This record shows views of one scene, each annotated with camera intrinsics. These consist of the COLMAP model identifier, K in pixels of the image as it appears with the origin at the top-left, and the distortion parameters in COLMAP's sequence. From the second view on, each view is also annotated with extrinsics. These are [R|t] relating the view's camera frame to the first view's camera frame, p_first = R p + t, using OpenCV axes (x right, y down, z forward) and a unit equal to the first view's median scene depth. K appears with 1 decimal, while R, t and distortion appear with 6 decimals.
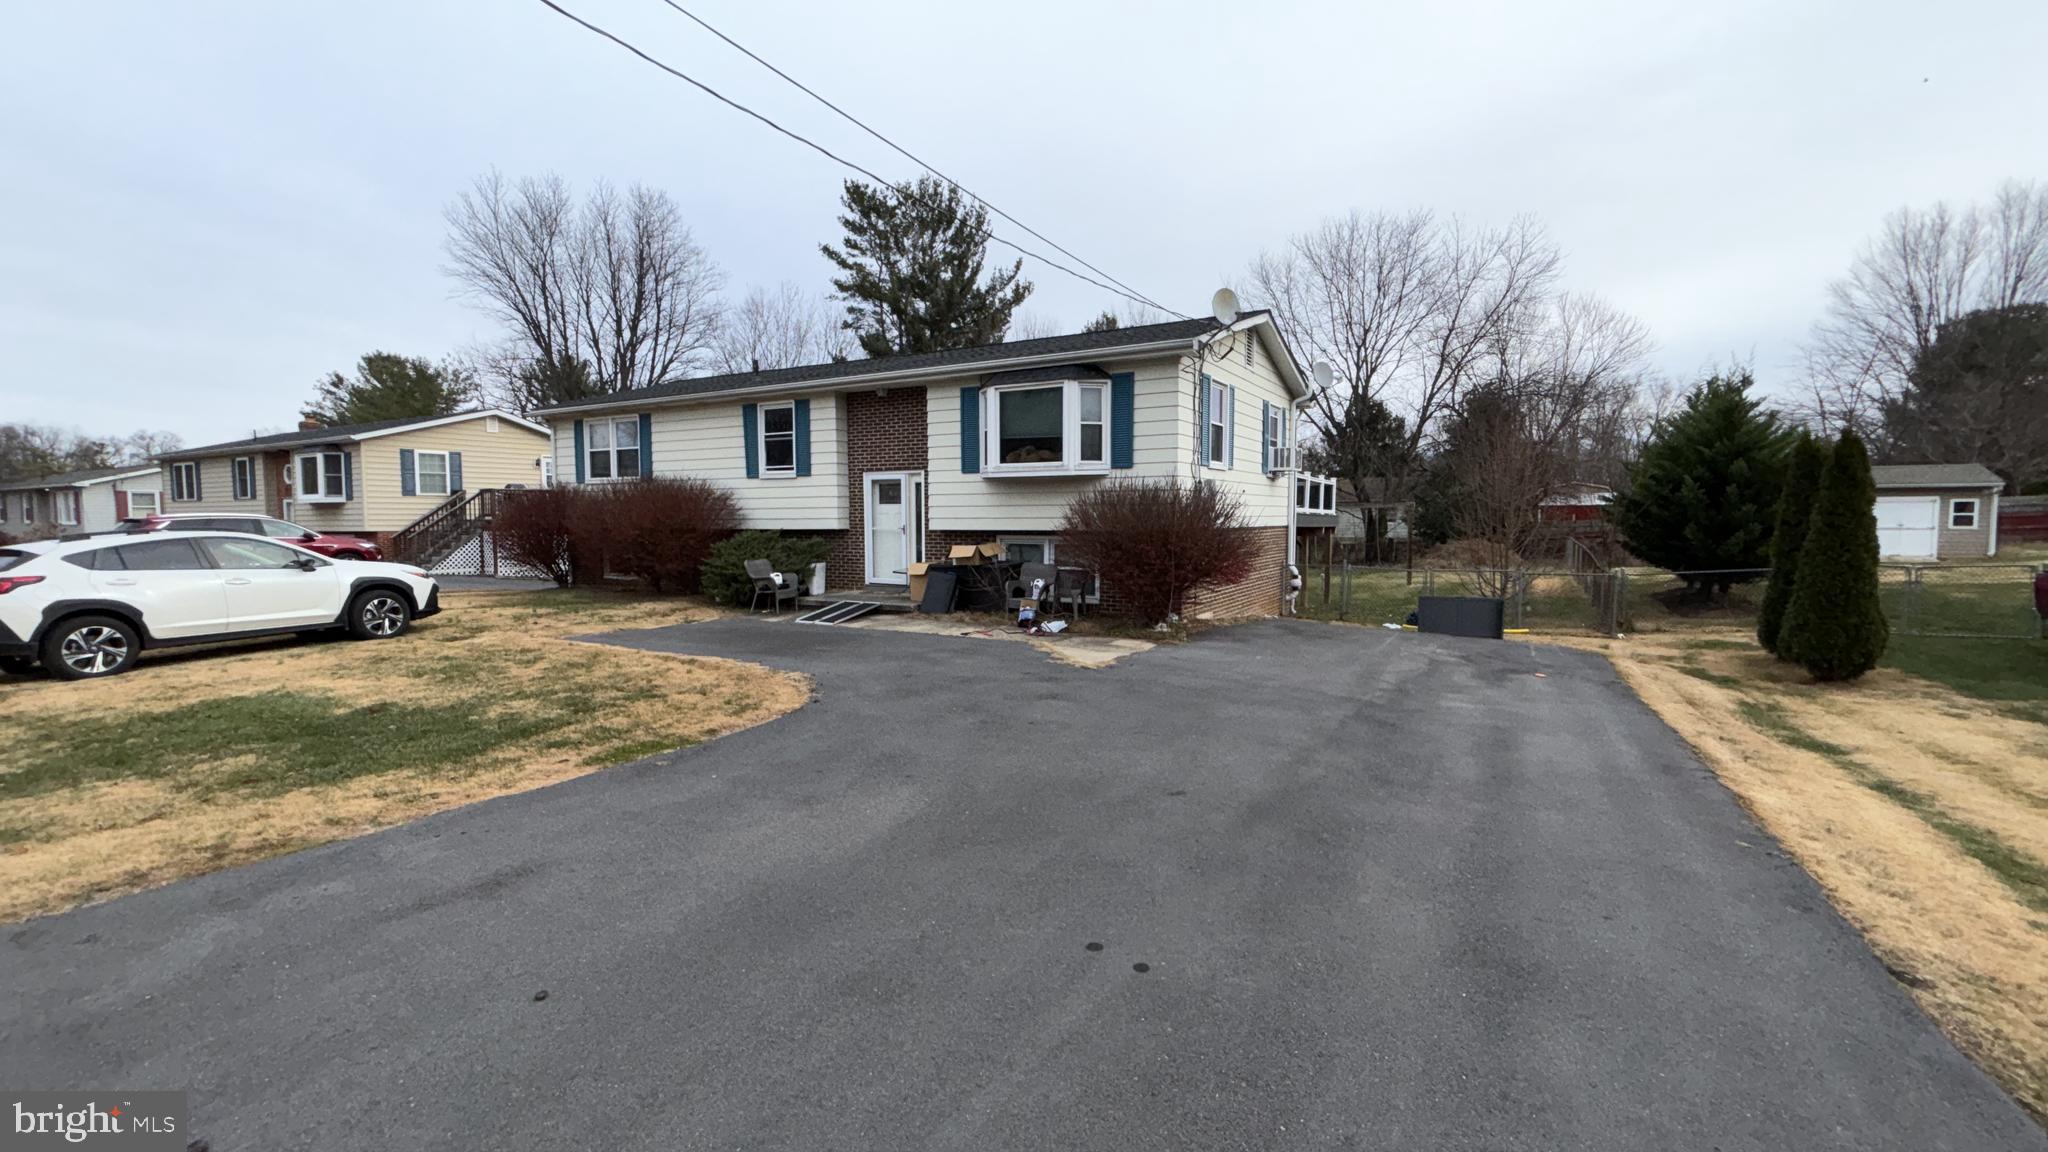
lens RADIAL K [[872.4, 0, 1022.0], [0, 872.4, 578.7], [0, 0, 1]] dist [0.008147, -0.000643]
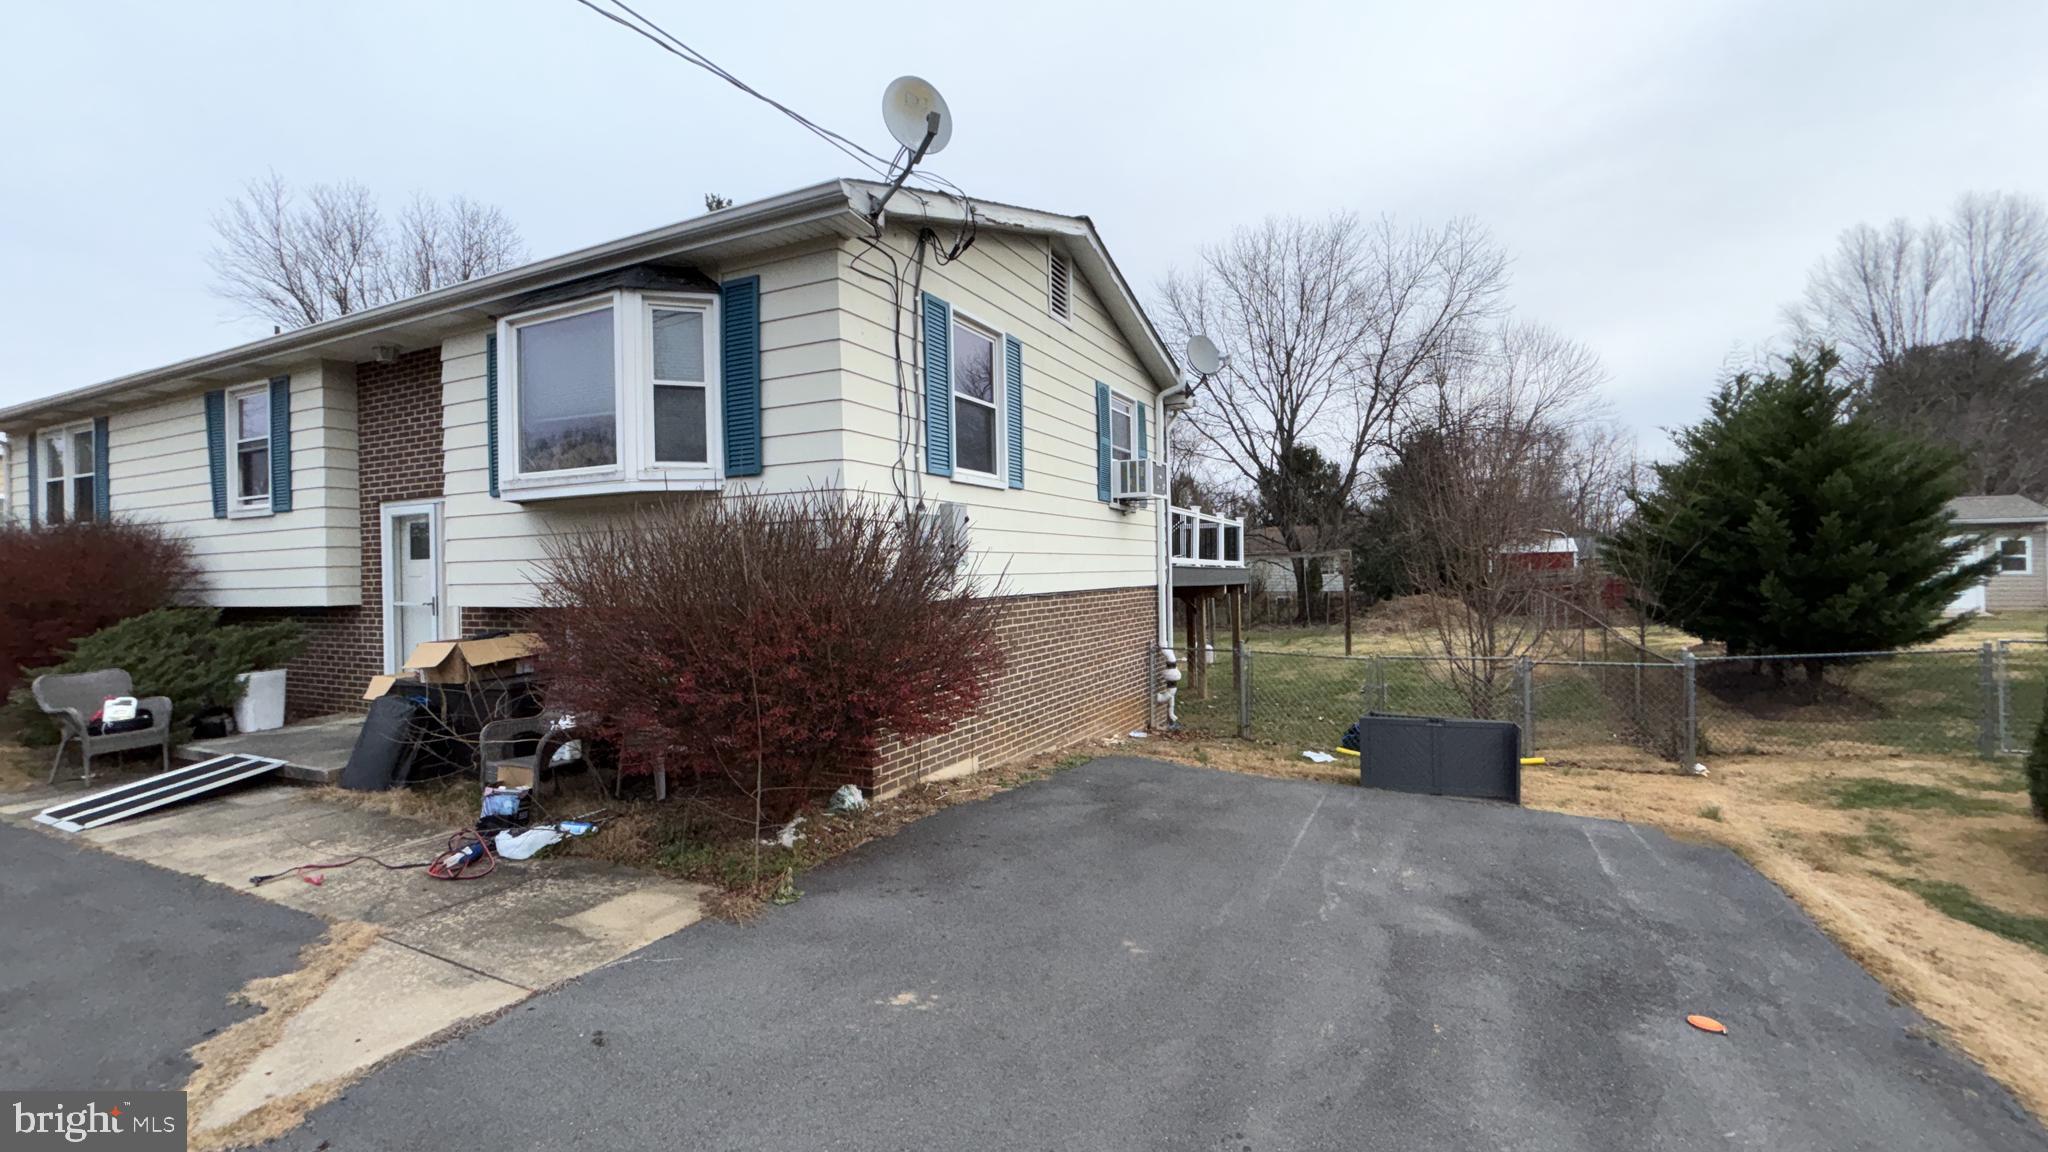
lens RADIAL K [[872.4, 0, 1023.1], [0, 872.4, 578.4], [0, 0, 1]] dist [0.008147, -0.000643]
pose [[0.998198, -0.013968, 0.058353, 0.147294], [0.017678, 0.997822, -0.063545, -0.023543], [-0.057339, 0.064462, 0.996272, 0.319609]]
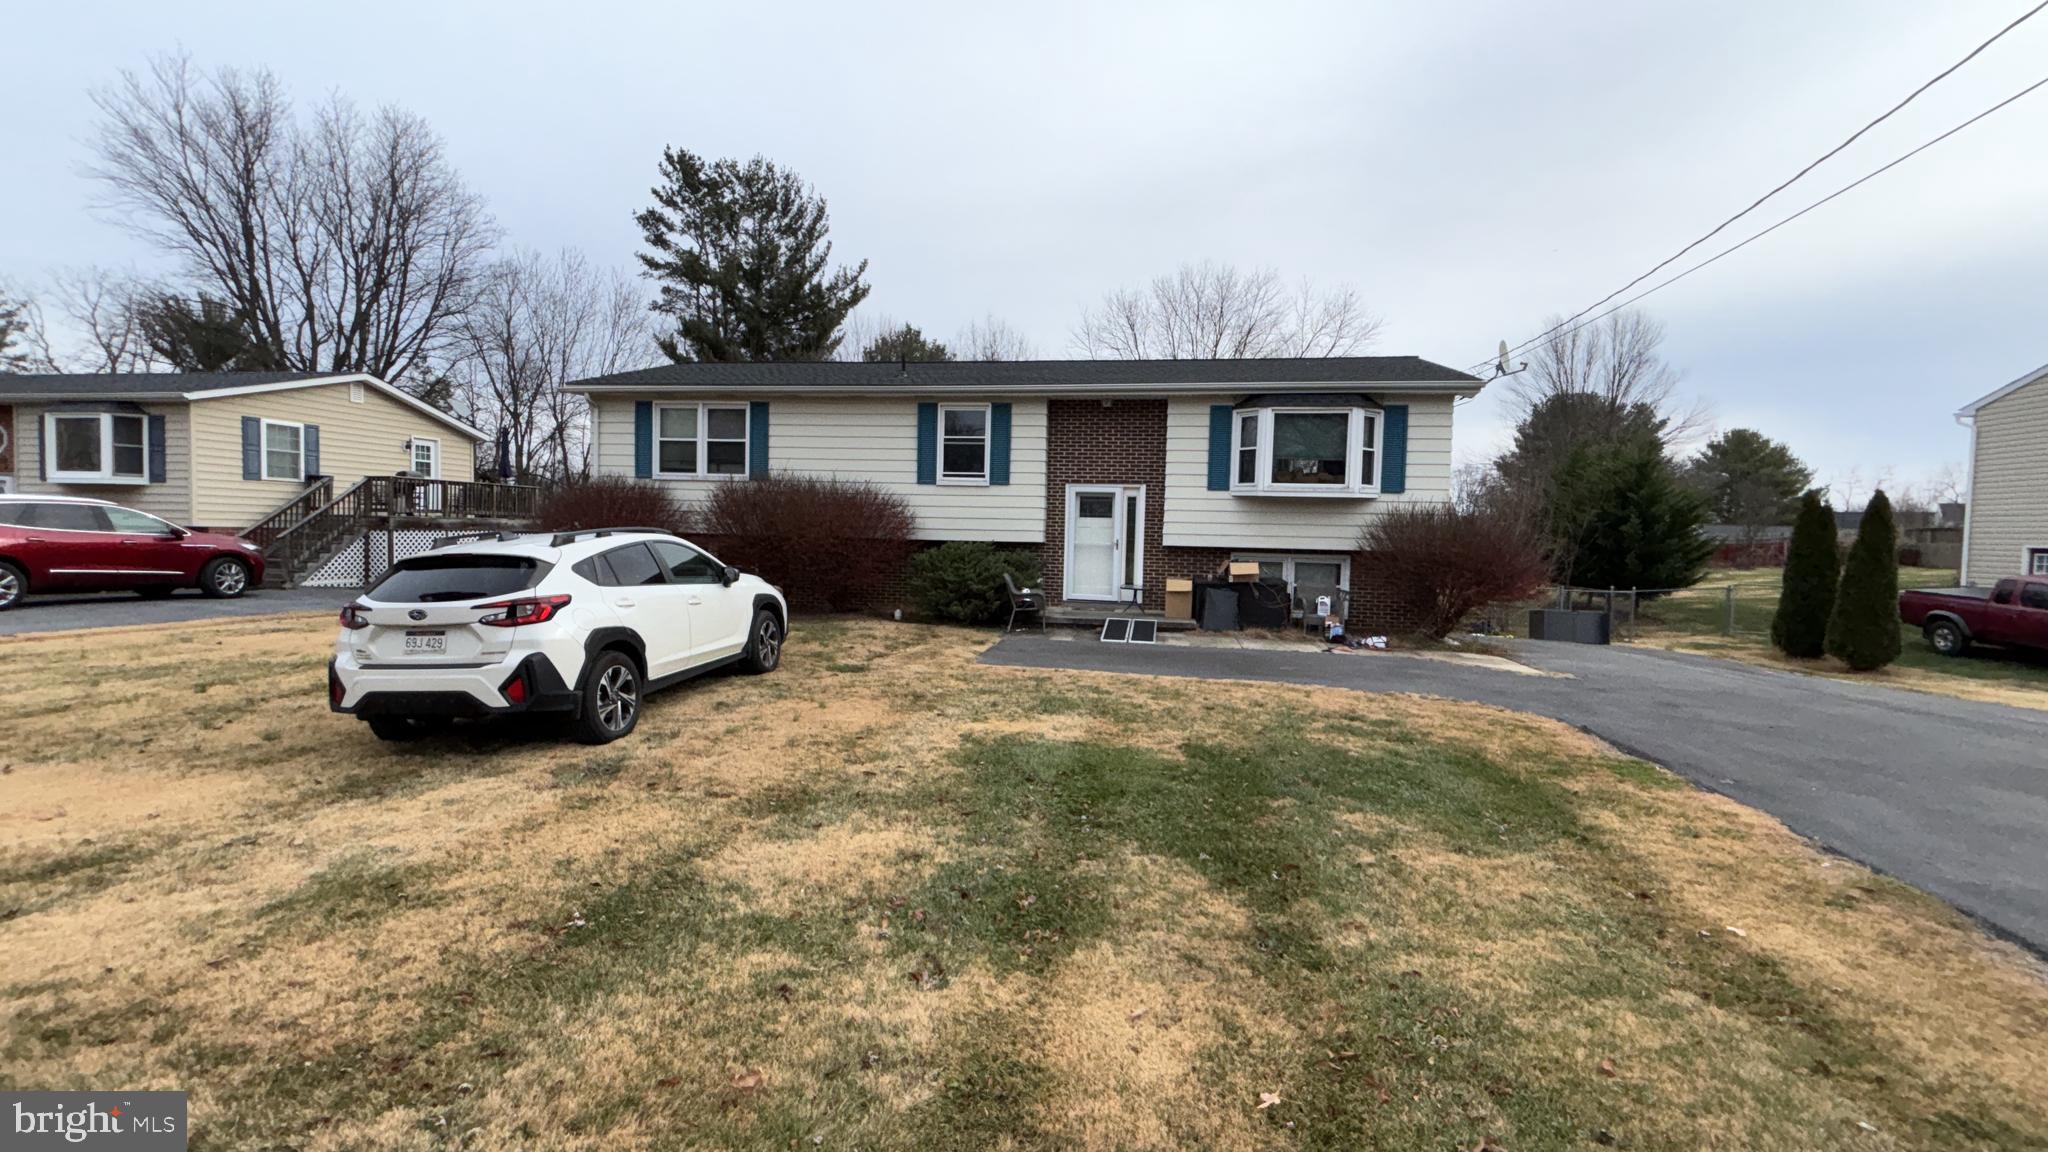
lens RADIAL K [[872.4, 0, 1021.4], [0, 872.4, 579.2], [0, 0, 1]] dist [0.008147, -0.000643]
pose [[0.936445, 0.007132, 0.350742, -0.426814], [-0.002670, 0.999909, -0.013202, -0.003244], [-0.350804, 0.011427, 0.936379, 0.093743]]
